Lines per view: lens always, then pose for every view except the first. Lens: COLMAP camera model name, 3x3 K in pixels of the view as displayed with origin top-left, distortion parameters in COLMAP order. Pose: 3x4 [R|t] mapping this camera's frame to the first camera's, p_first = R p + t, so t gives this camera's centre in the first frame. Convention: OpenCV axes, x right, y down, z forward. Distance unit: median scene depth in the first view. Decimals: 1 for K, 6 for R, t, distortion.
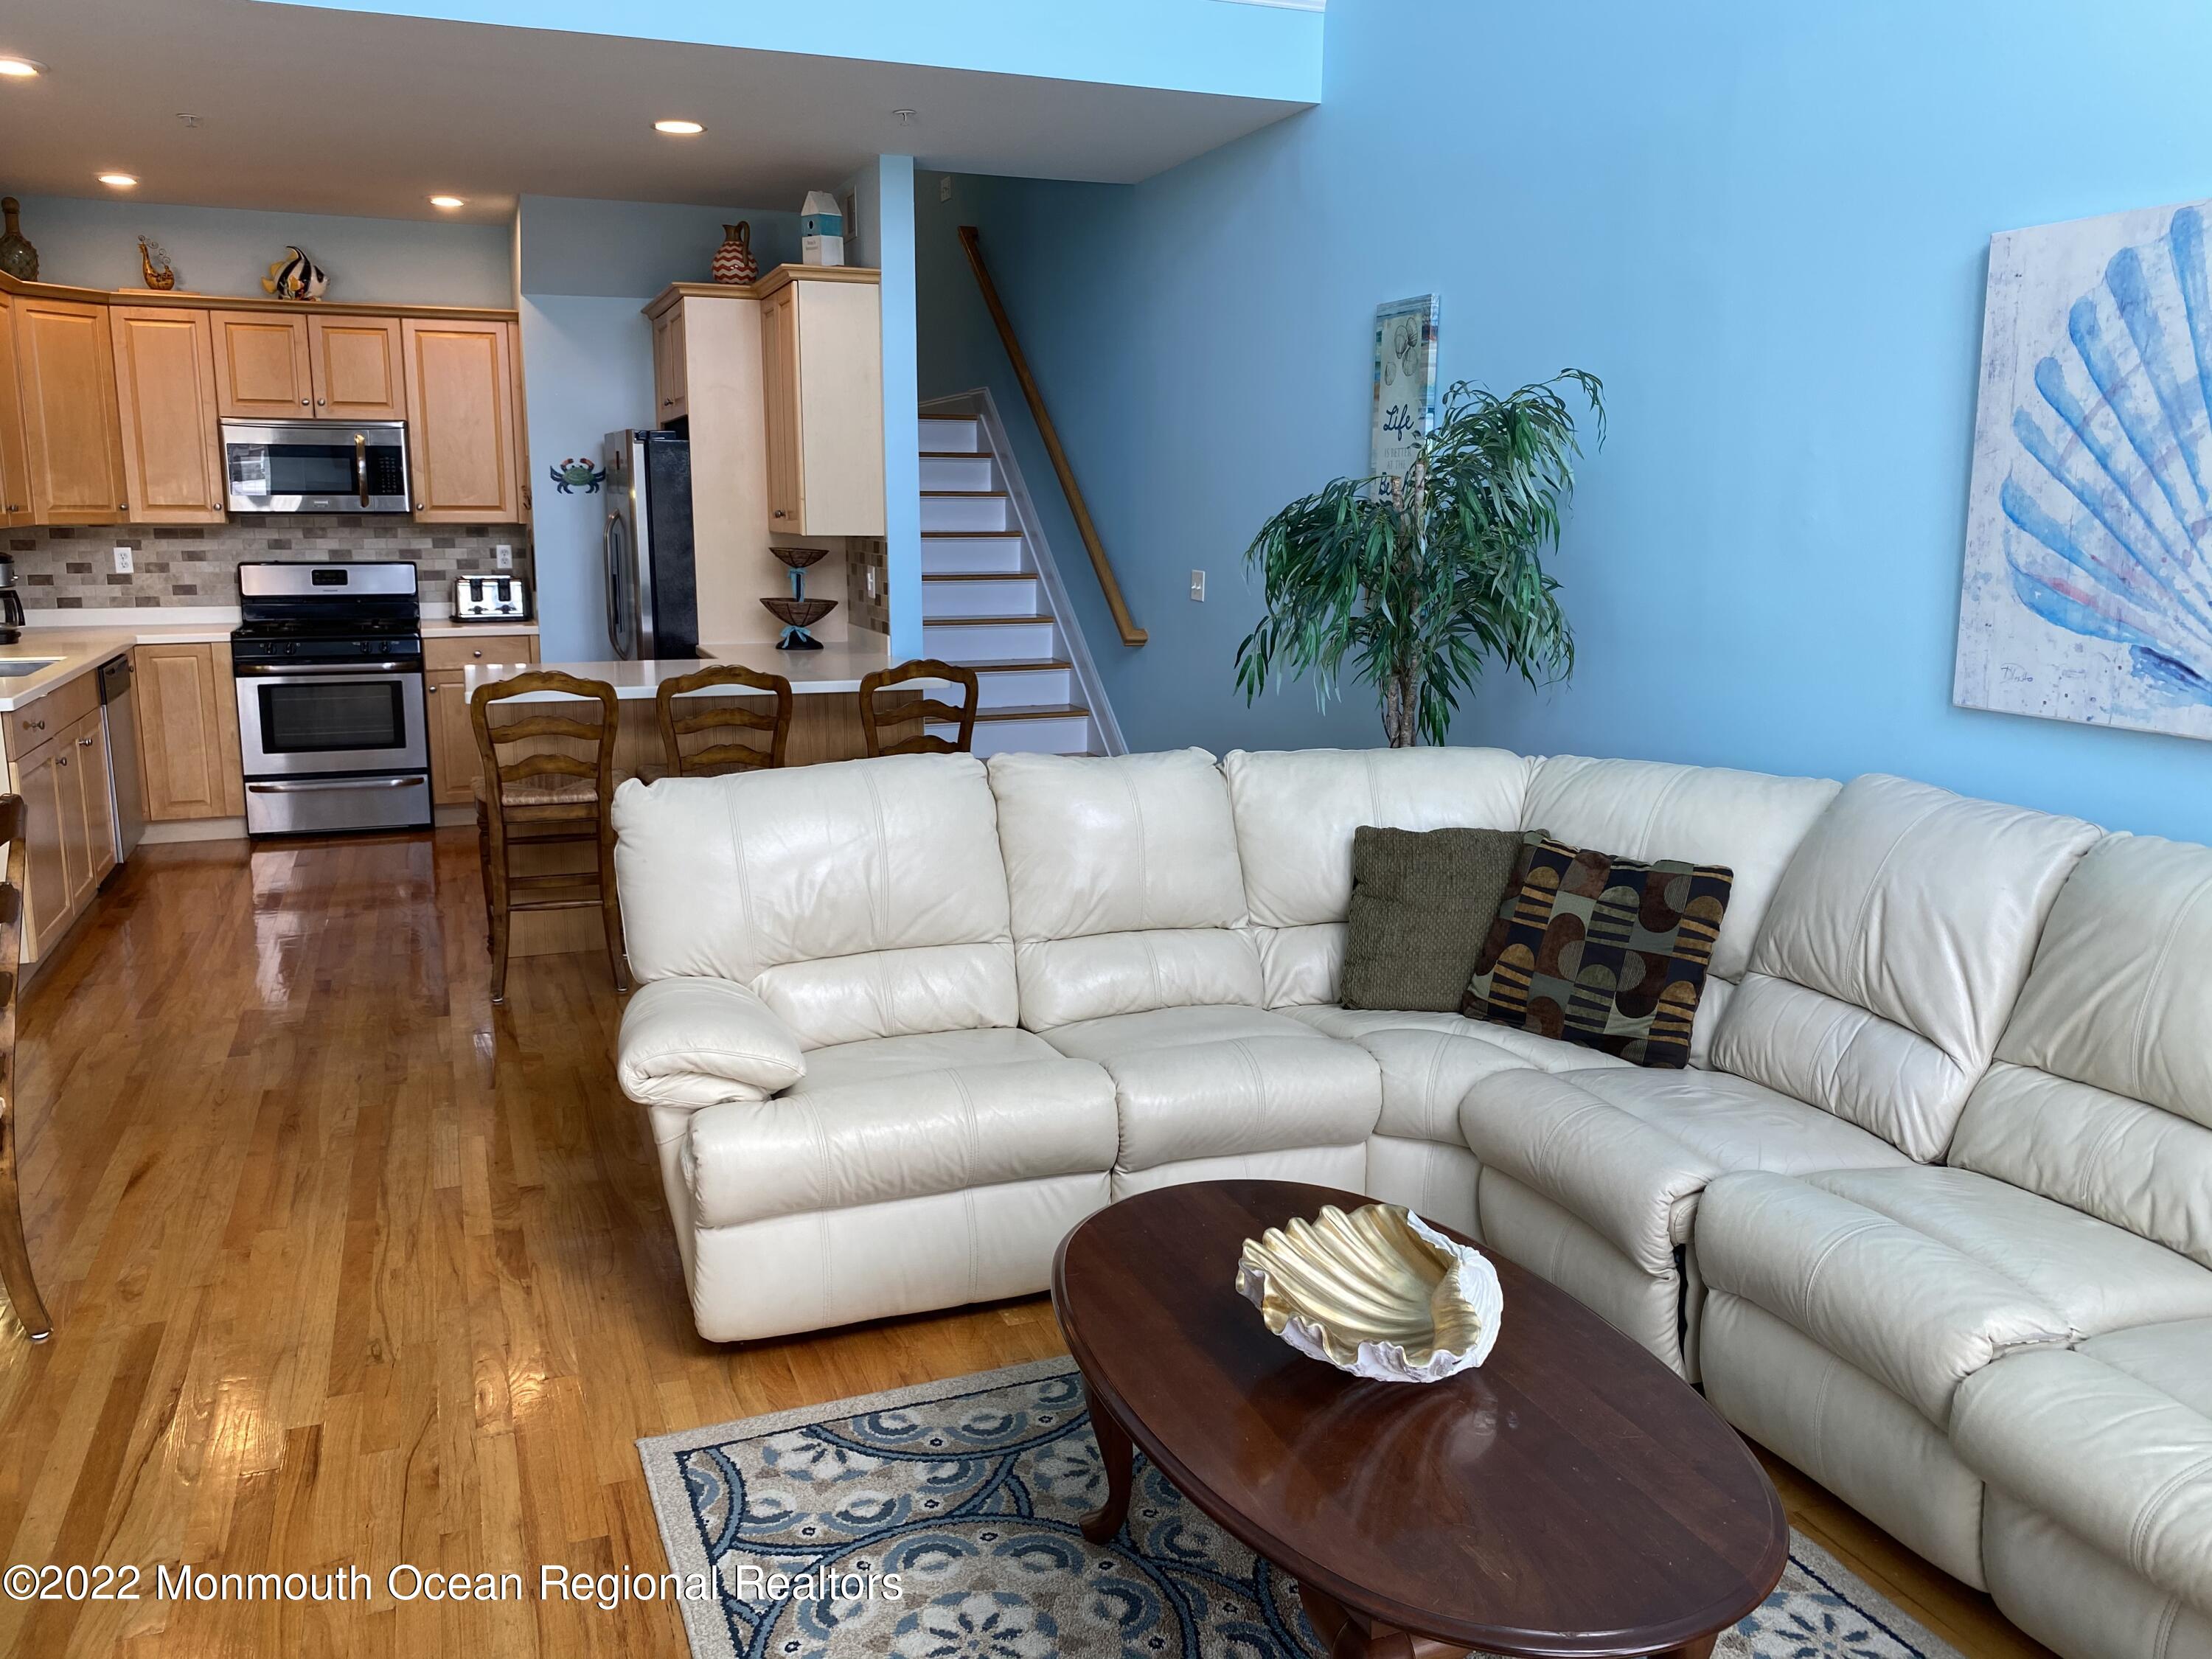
lens RADIAL K [[1686.9, 0, 1099.8], [0, 1686.9, 812.7], [0, 0, 1]] dist [-0.002816, 0.007777]
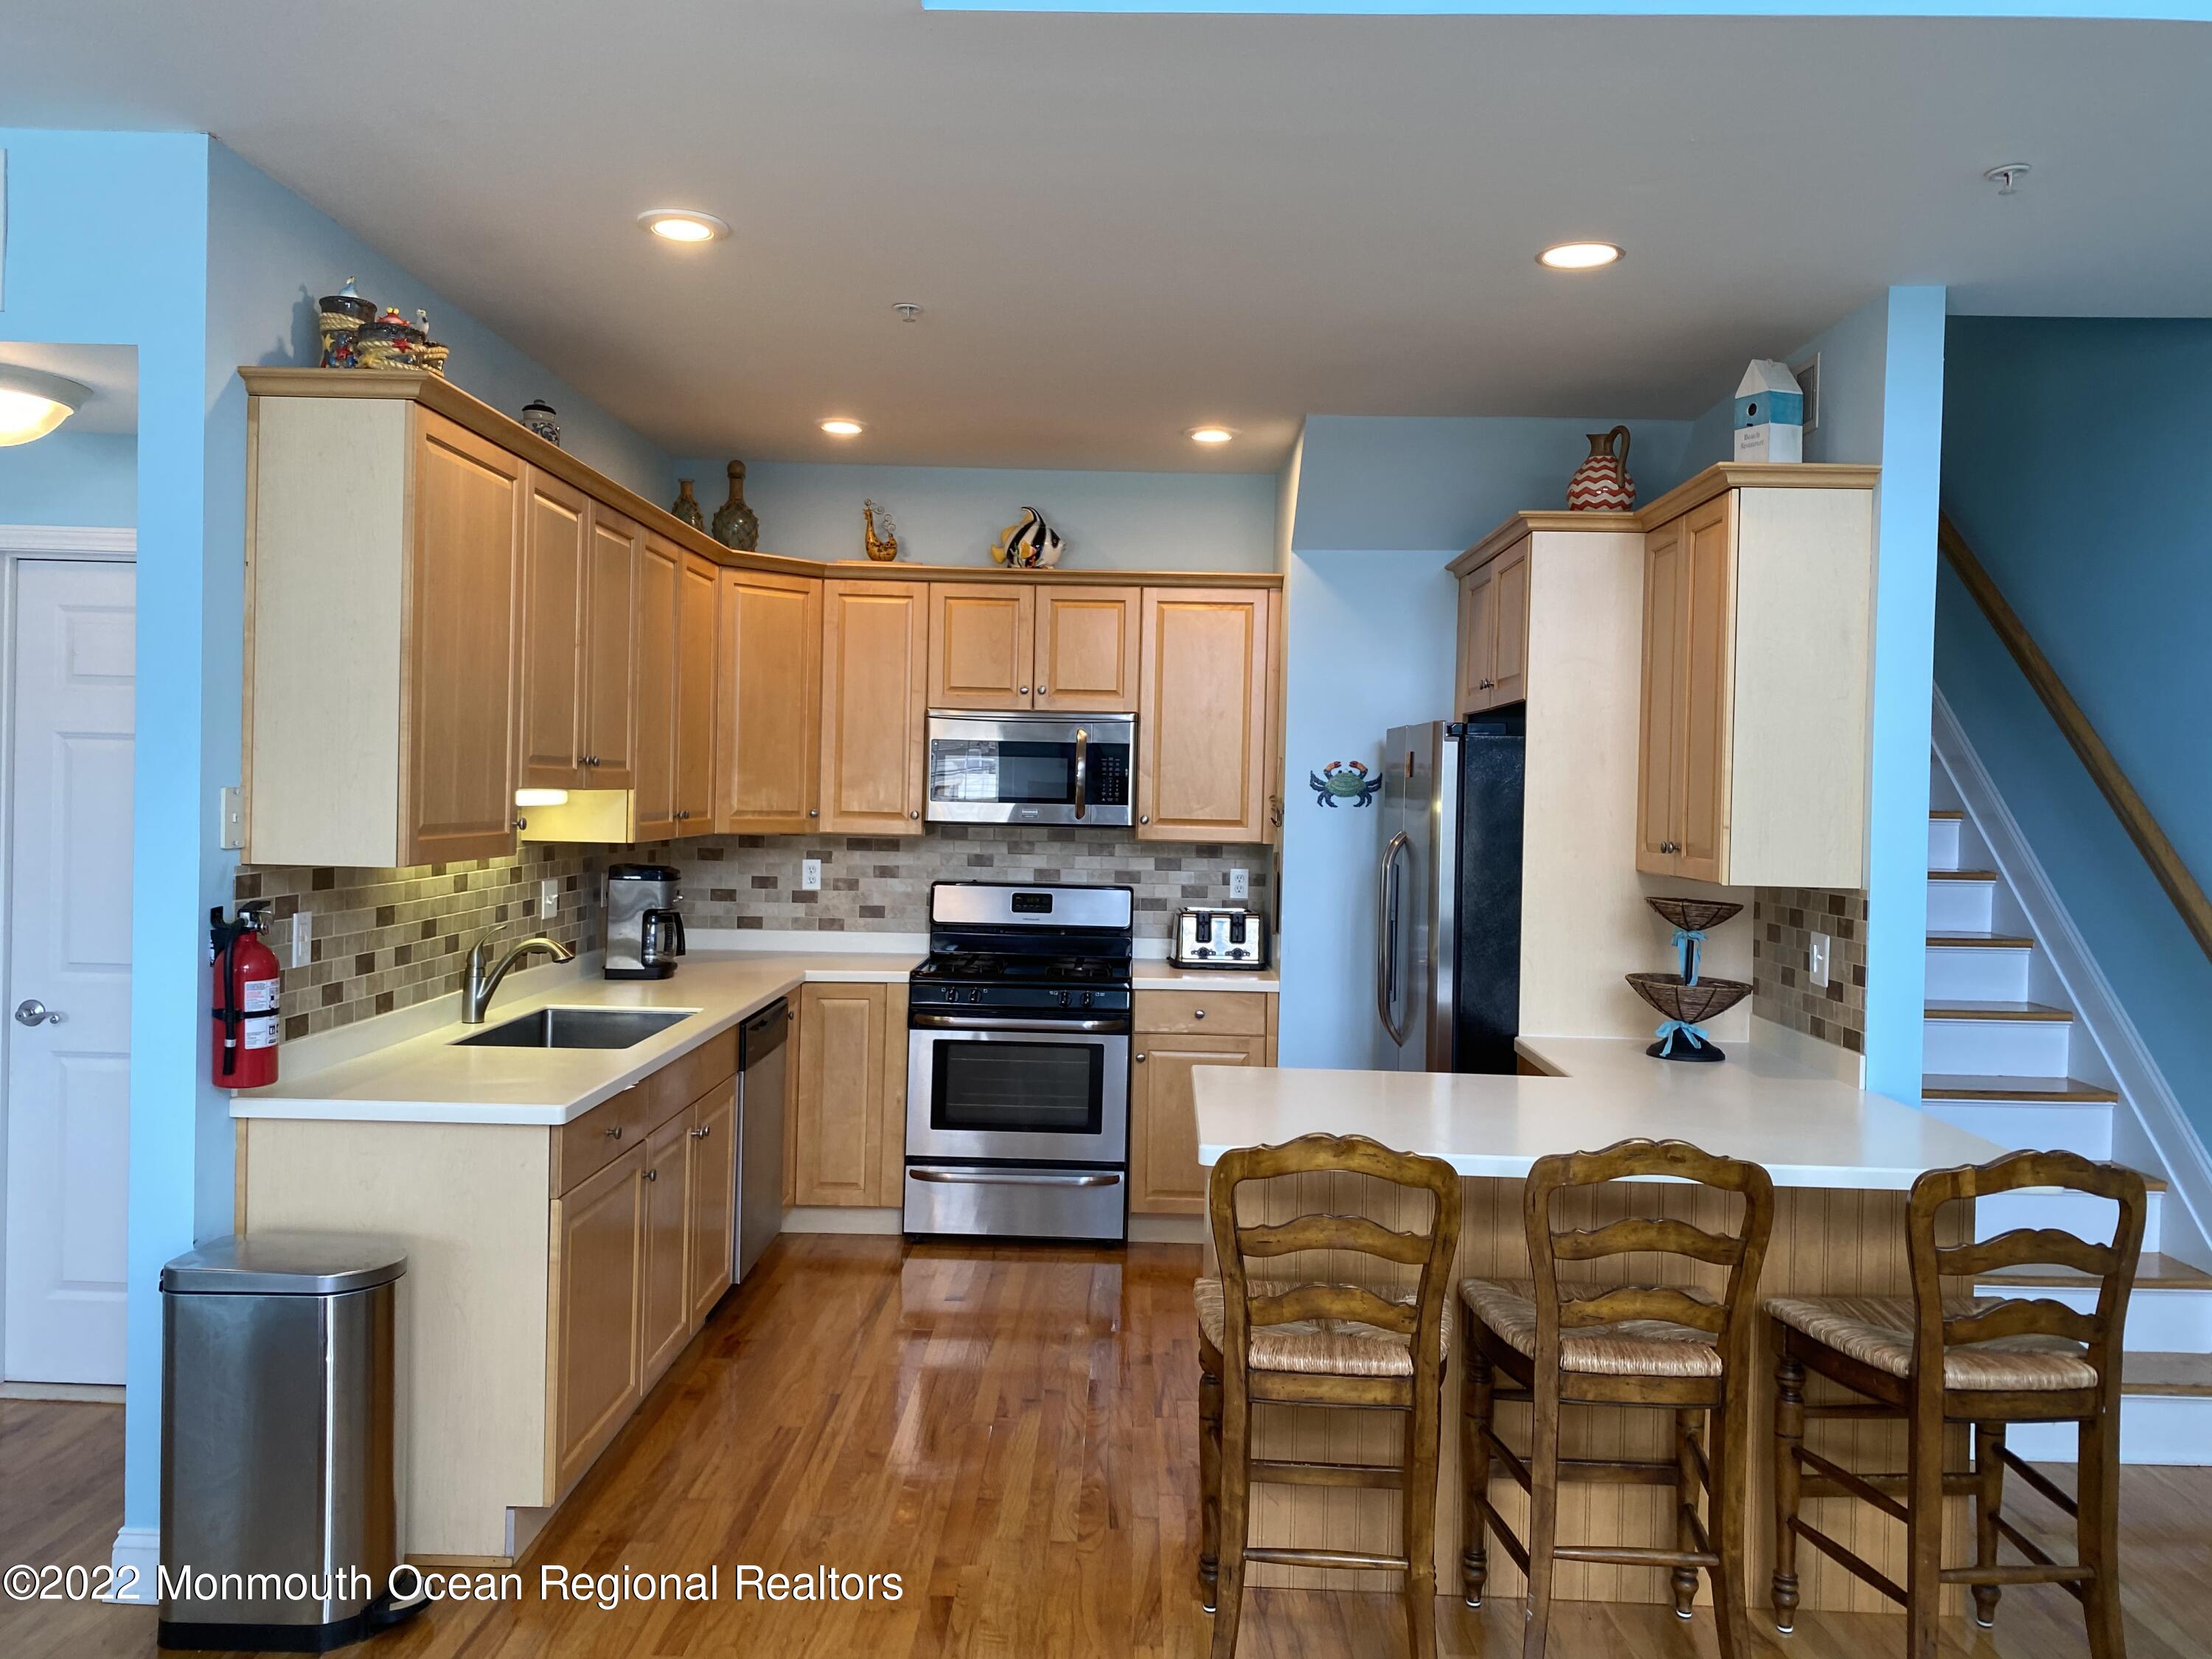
lens RADIAL K [[1641.4, 0, 1106.0], [0, 1641.4, 829.5], [0, 0, 1]] dist [0.075261, -0.153293]
pose [[0.923182, 0.025121, -0.383540, -0.130782], [-0.087837, 0.985245, -0.146891, -0.065190], [0.374191, 0.169297, 0.911767, 0.307409]]
